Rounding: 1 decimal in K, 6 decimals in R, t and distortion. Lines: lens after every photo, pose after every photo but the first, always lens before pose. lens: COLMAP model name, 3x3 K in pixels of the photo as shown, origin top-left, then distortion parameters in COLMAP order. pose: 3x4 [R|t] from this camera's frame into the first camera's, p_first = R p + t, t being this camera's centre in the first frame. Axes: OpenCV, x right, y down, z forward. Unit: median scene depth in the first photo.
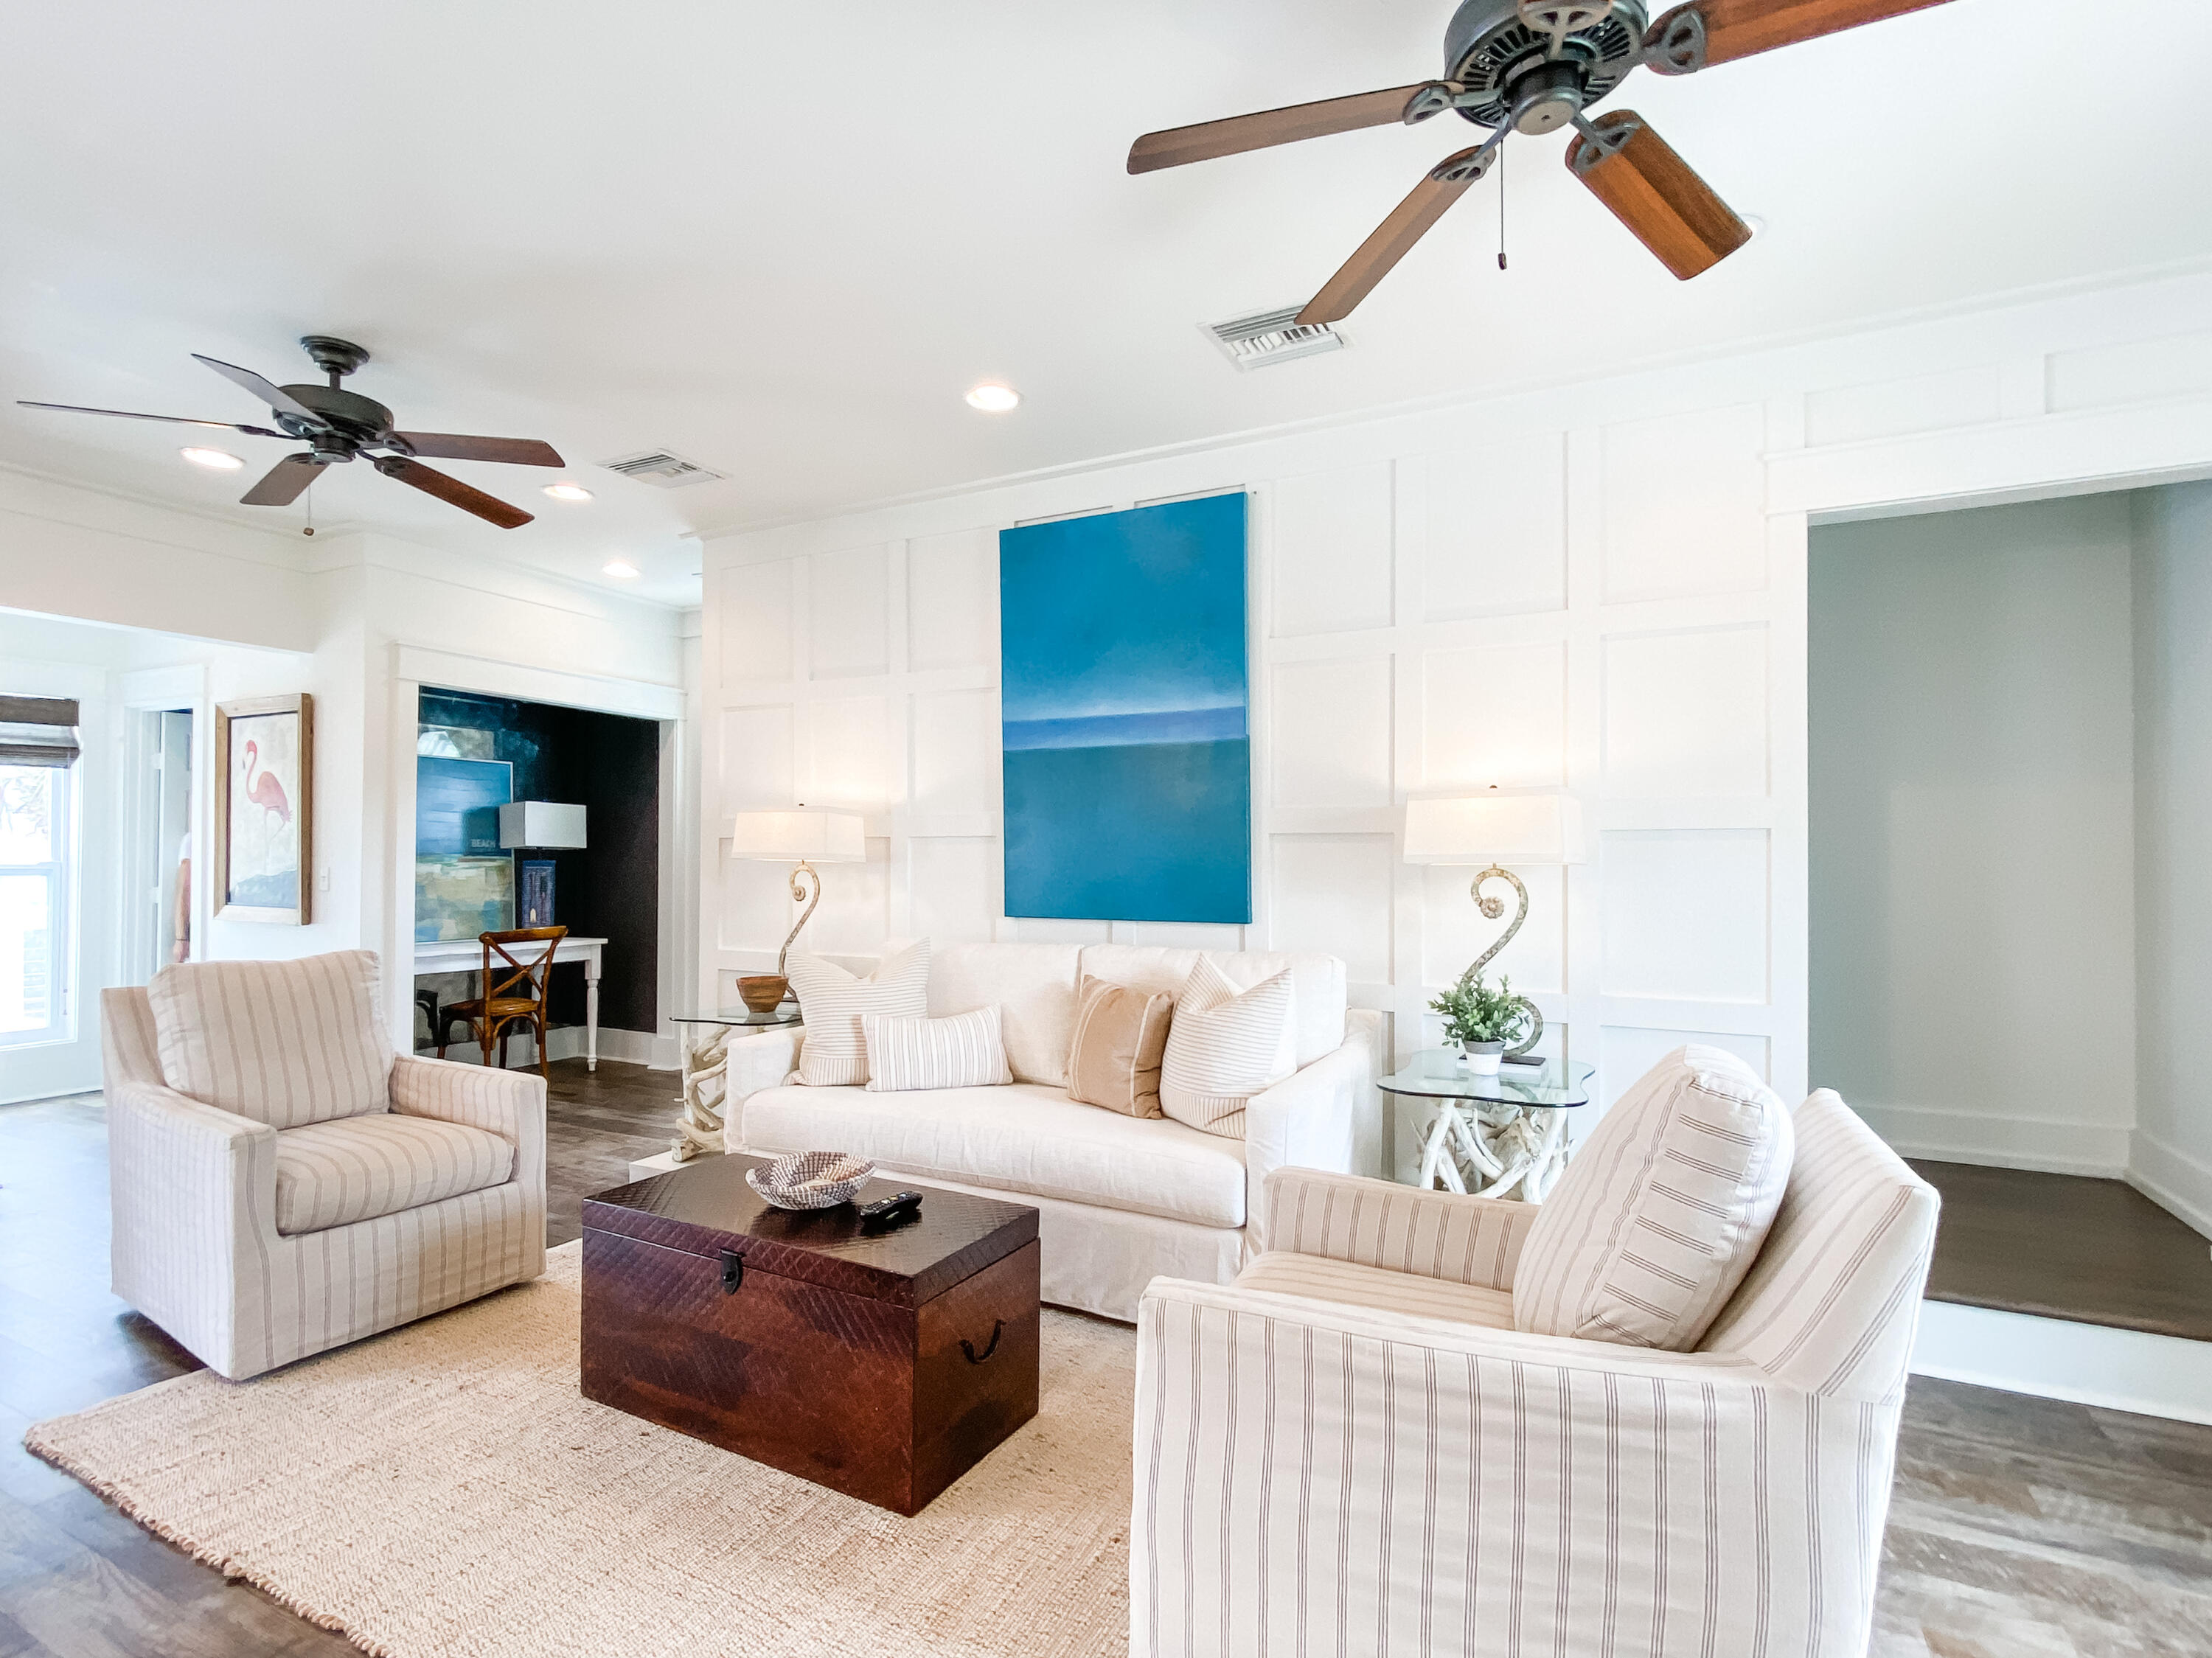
lens RADIAL K [[1097.3, 0, 1093.7], [0, 1097.3, 836.2], [0, 0, 1]] dist [0.004596, -0.003852]
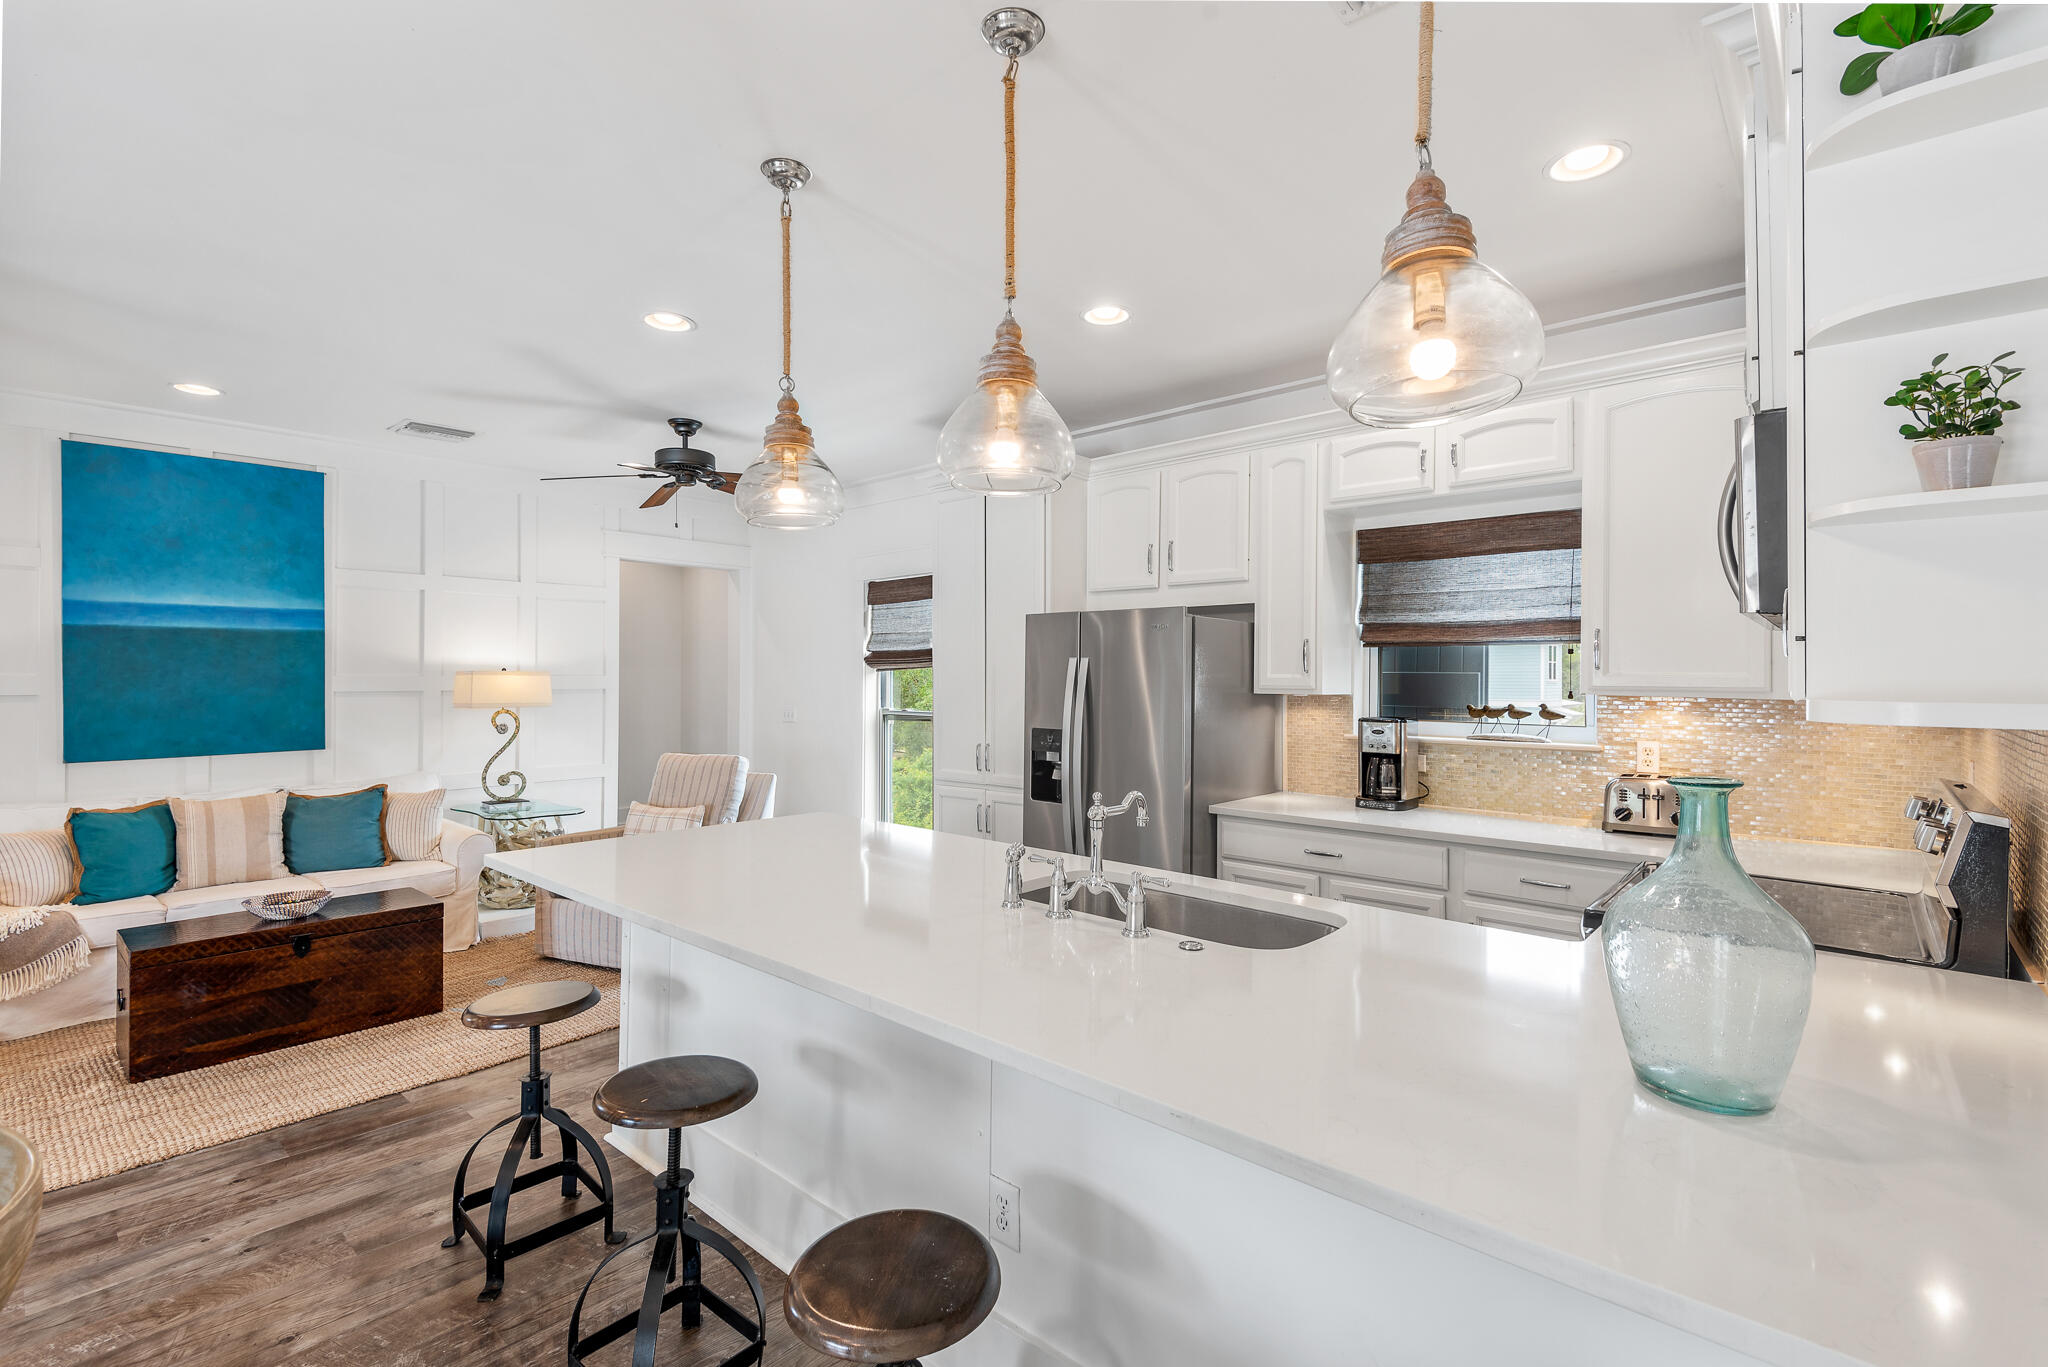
lens RADIAL K [[939.5, 0, 1028.9], [0, 939.5, 686.5], [0, 0, 1]] dist [0.000947, -0.001072]
pose [[0.245868, -0.005752, 0.969286, -1.091818], [-0.018466, 0.999773, 0.010618, -0.049806], [-0.969127, -0.020510, 0.245706, -0.376626]]
